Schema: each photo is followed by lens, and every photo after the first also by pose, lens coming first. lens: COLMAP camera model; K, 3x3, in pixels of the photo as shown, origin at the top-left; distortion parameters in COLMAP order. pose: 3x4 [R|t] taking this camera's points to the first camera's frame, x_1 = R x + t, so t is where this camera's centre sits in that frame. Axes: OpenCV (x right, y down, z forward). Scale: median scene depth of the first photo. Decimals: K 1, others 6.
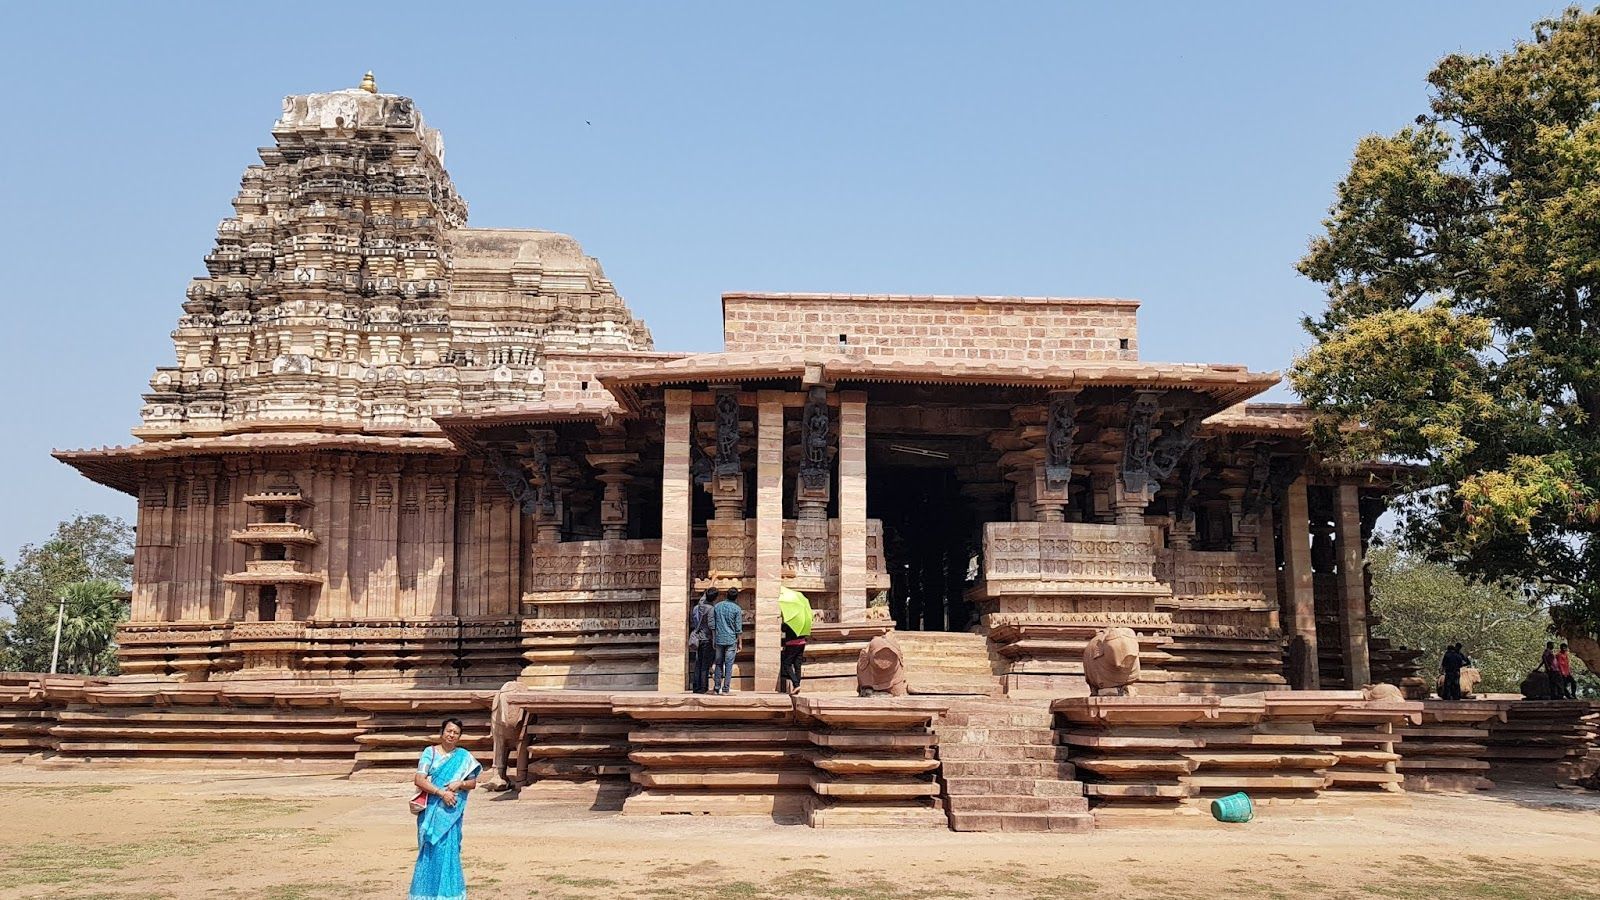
lens RADIAL K [[1334.2, 0, 798.9], [0, 1334.2, 475.5], [0, 0, 1]] dist [-0.012594, -0.004422]
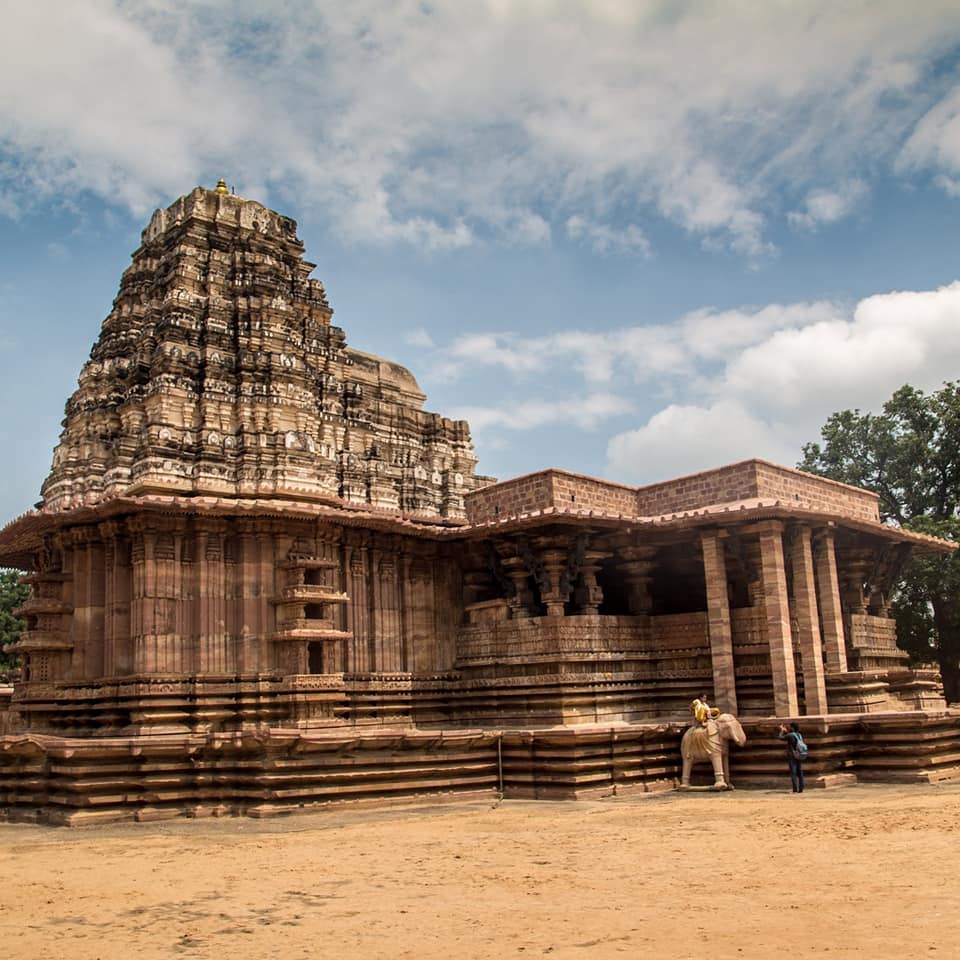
lens RADIAL K [[1091.8, 0, 498.8], [0, 1091.8, 479.3], [0, 0, 1]] dist [-0.102790, 0.029856]
pose [[0.726732, 0.126278, 0.675215, -0.880923], [-0.069671, 0.991439, -0.110431, 0.036819], [-0.683379, 0.033210, 0.729308, 0.229372]]
